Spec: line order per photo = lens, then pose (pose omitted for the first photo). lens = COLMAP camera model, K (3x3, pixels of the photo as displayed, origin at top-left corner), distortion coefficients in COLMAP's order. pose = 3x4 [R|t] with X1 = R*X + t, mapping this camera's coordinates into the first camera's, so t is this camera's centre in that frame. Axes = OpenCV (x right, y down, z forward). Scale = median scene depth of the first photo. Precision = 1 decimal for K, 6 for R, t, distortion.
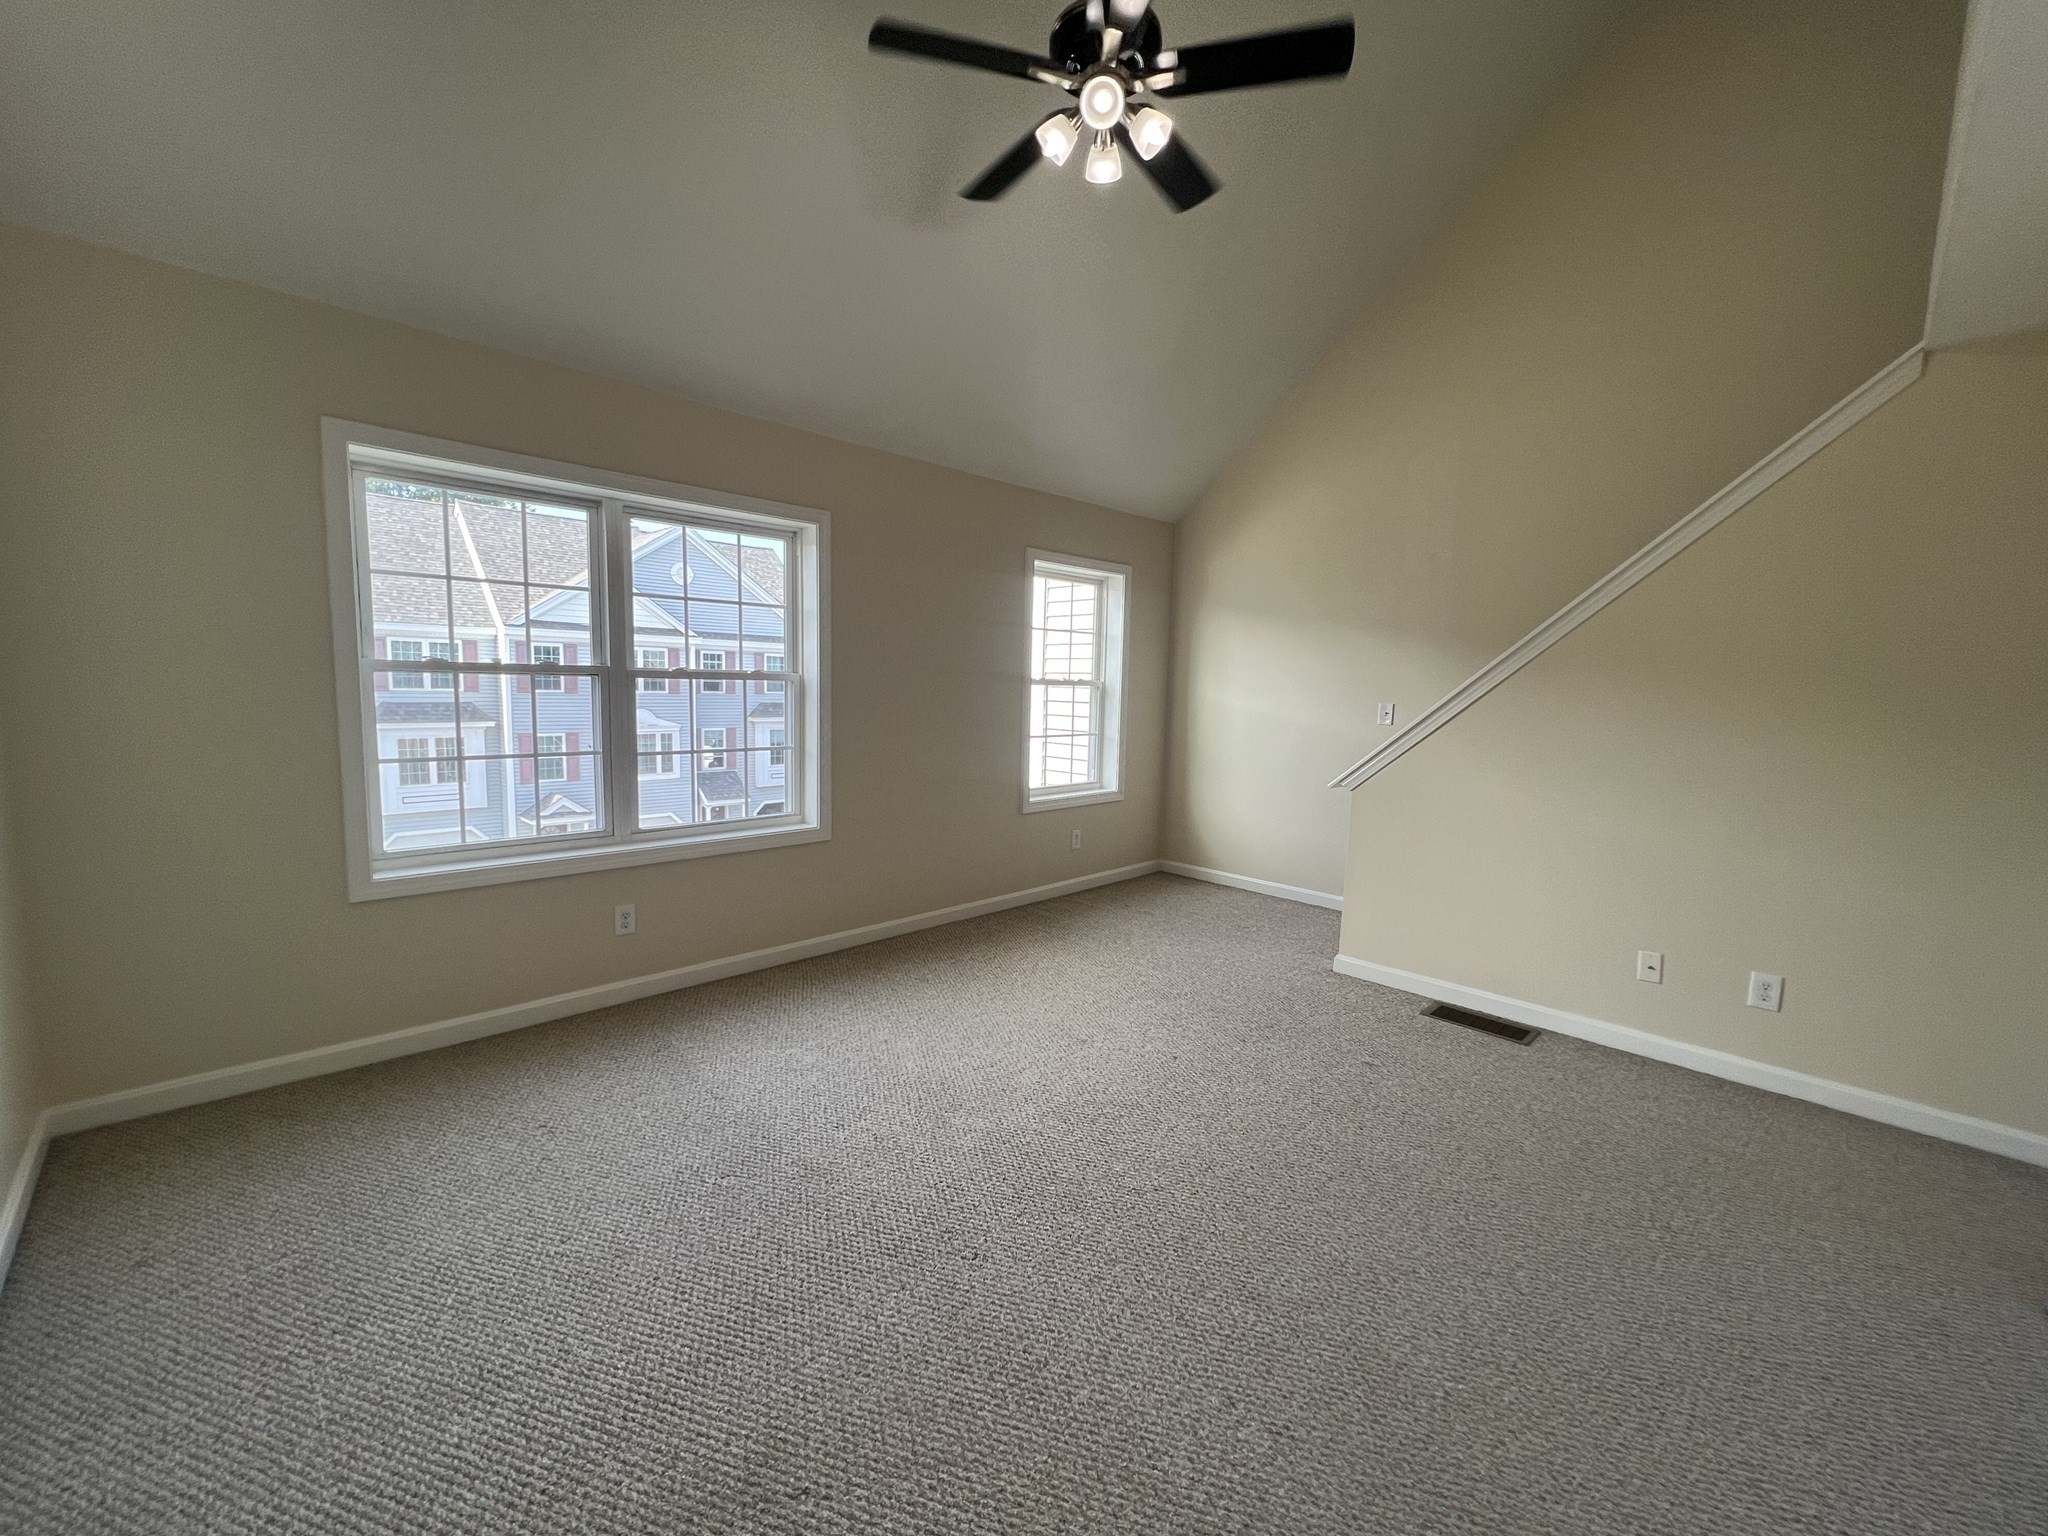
lens RADIAL K [[828.2, 0, 1024.0], [0, 828.2, 768.0], [0, 0, 1]] dist [-0.001864, -0.000206]
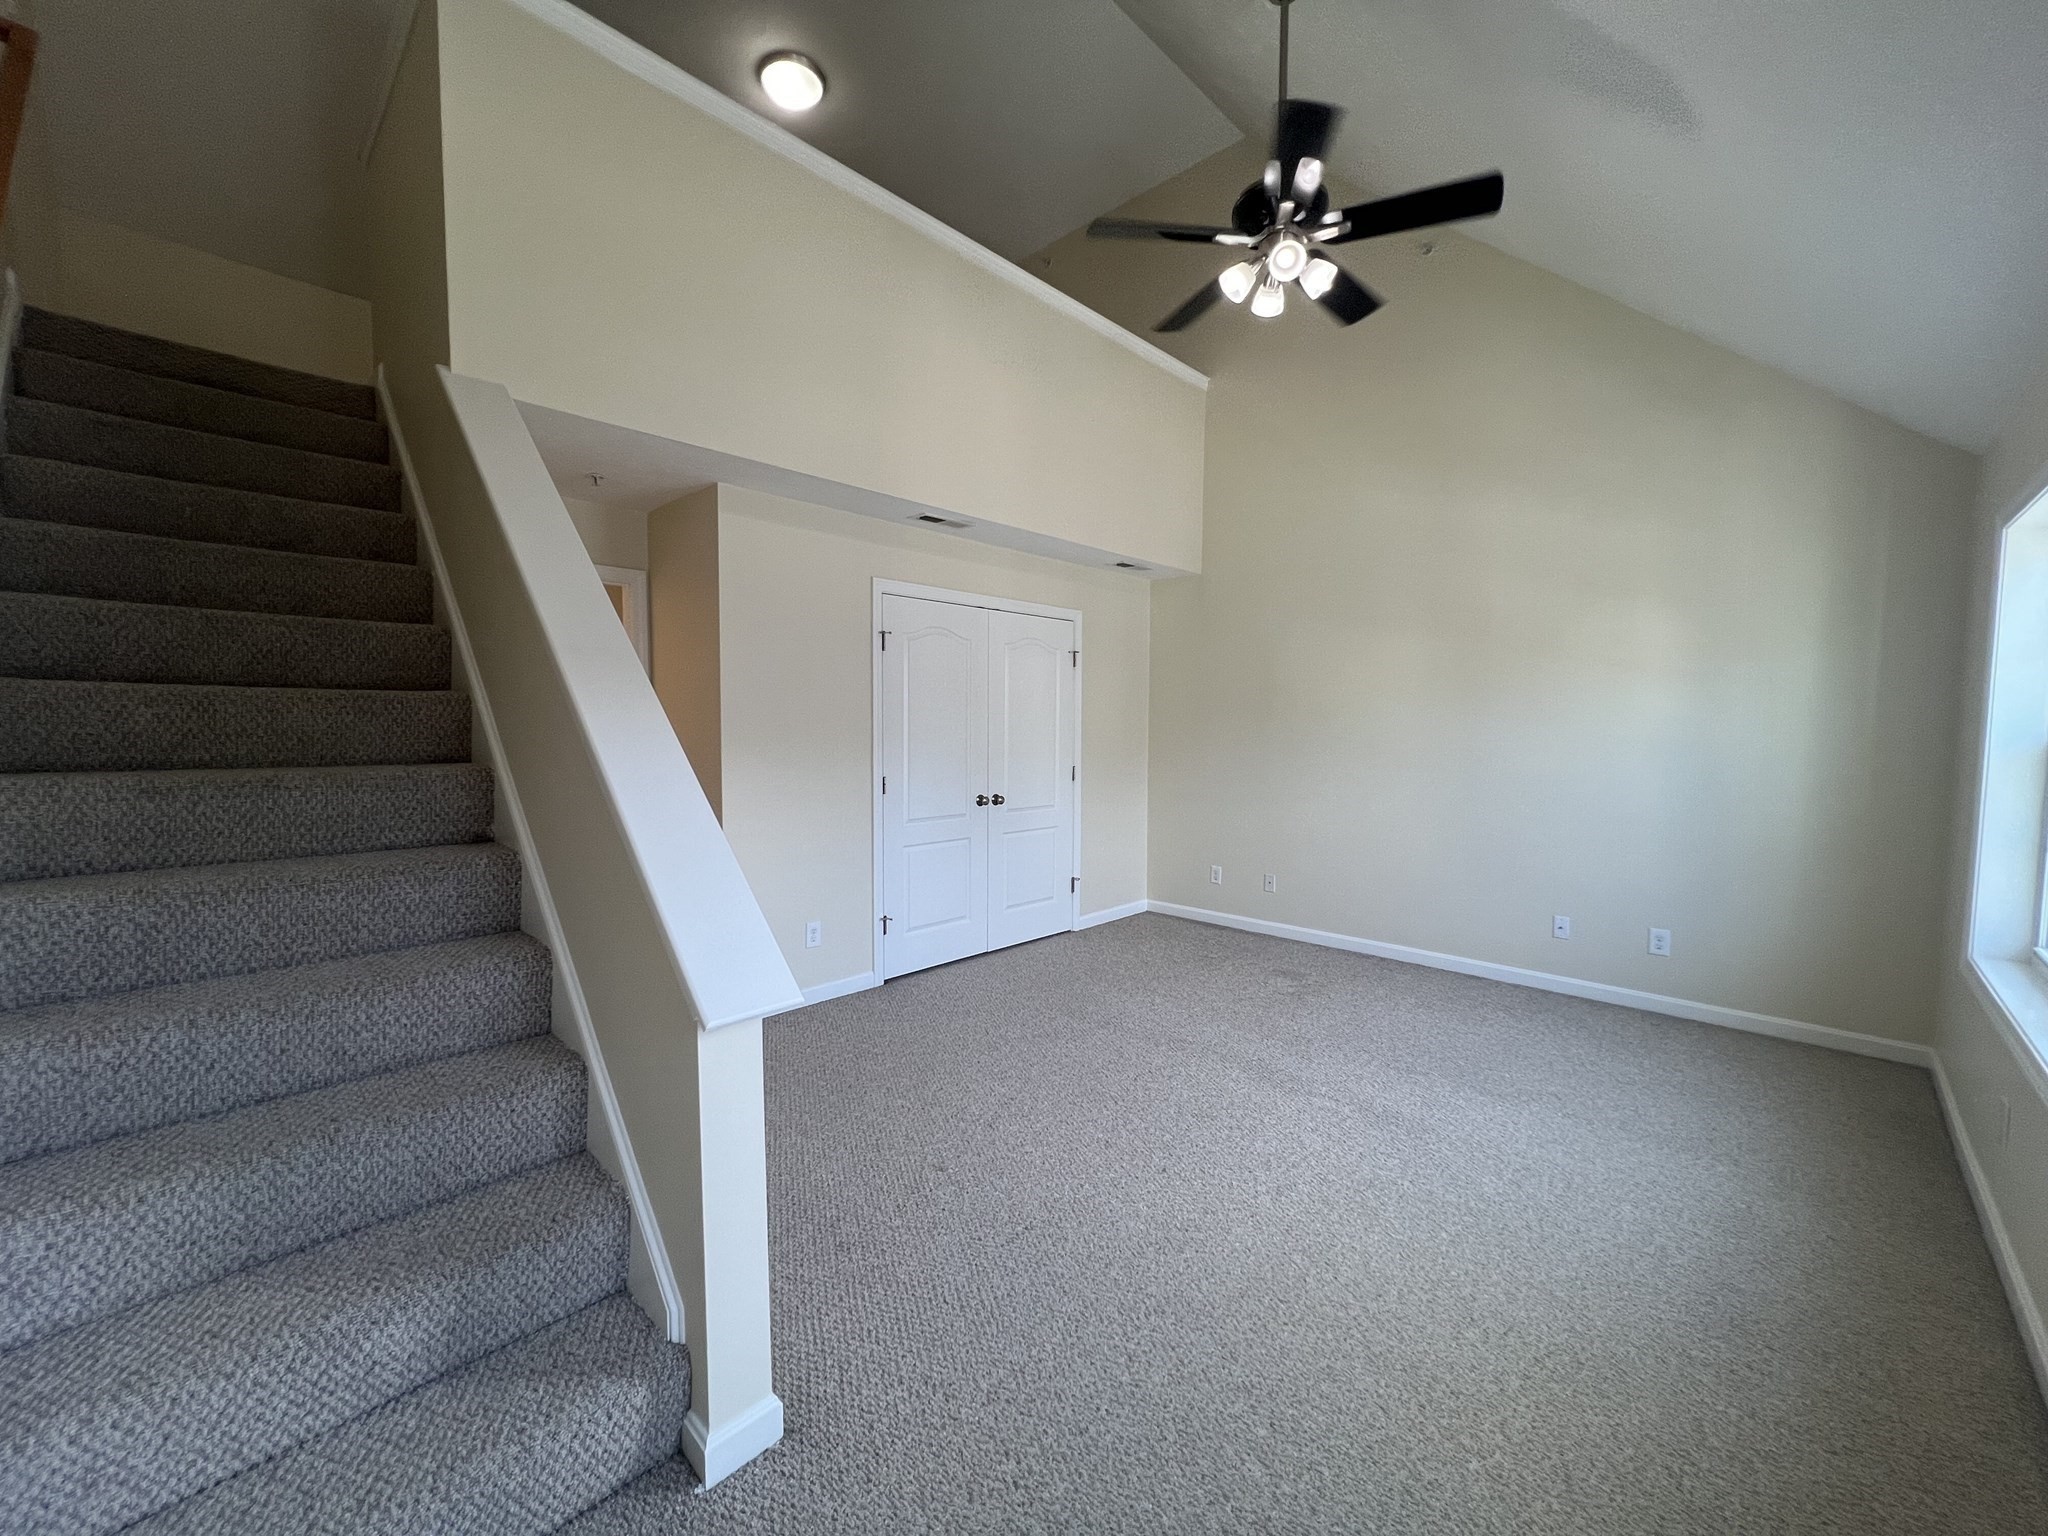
lens RADIAL K [[818.8, 0, 1021.6], [0, 818.8, 769.1], [0, 0, 1]] dist [-0.002321, -0.000105]
pose [[-0.999086, -0.032988, -0.027168, 0.100620], [-0.037085, 0.985163, 0.167565, -0.051781], [0.021238, 0.168419, -0.985487, 0.466798]]
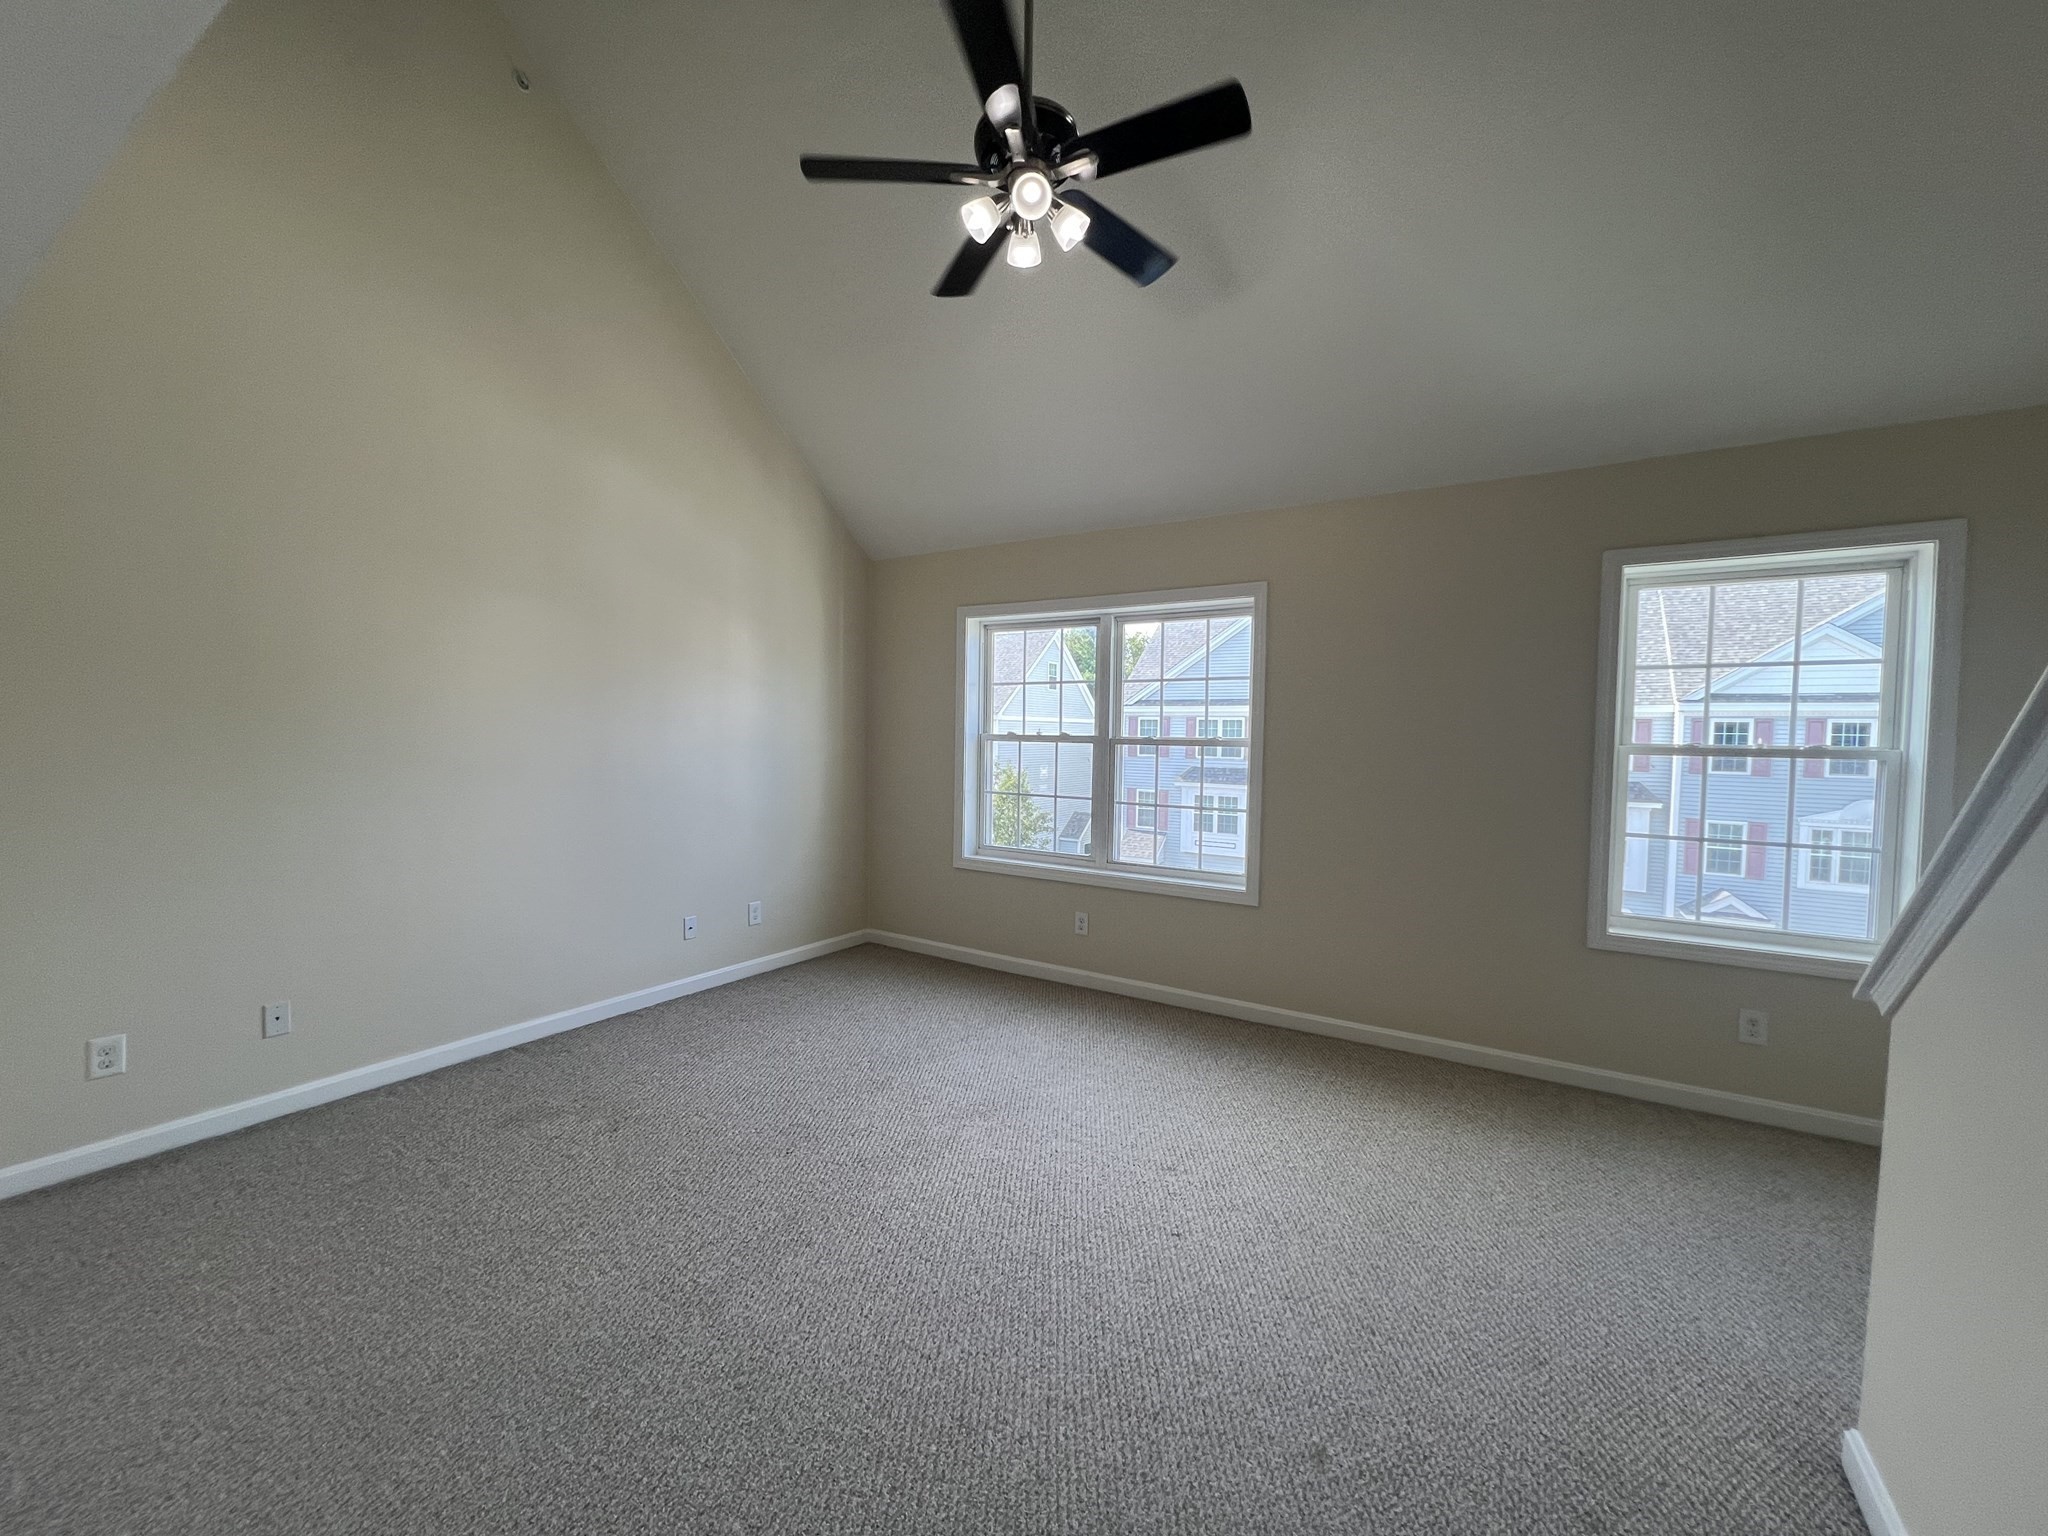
lens RADIAL K [[818.8, 0, 1021.6], [0, 818.8, 769.1], [0, 0, 1]] dist [-0.002321, -0.000105]
pose [[0.224108, 0.020153, -0.974356, 0.232961], [-0.114475, 0.993409, -0.005783, -0.013713], [0.967818, 0.112835, 0.224938, 0.173325]]
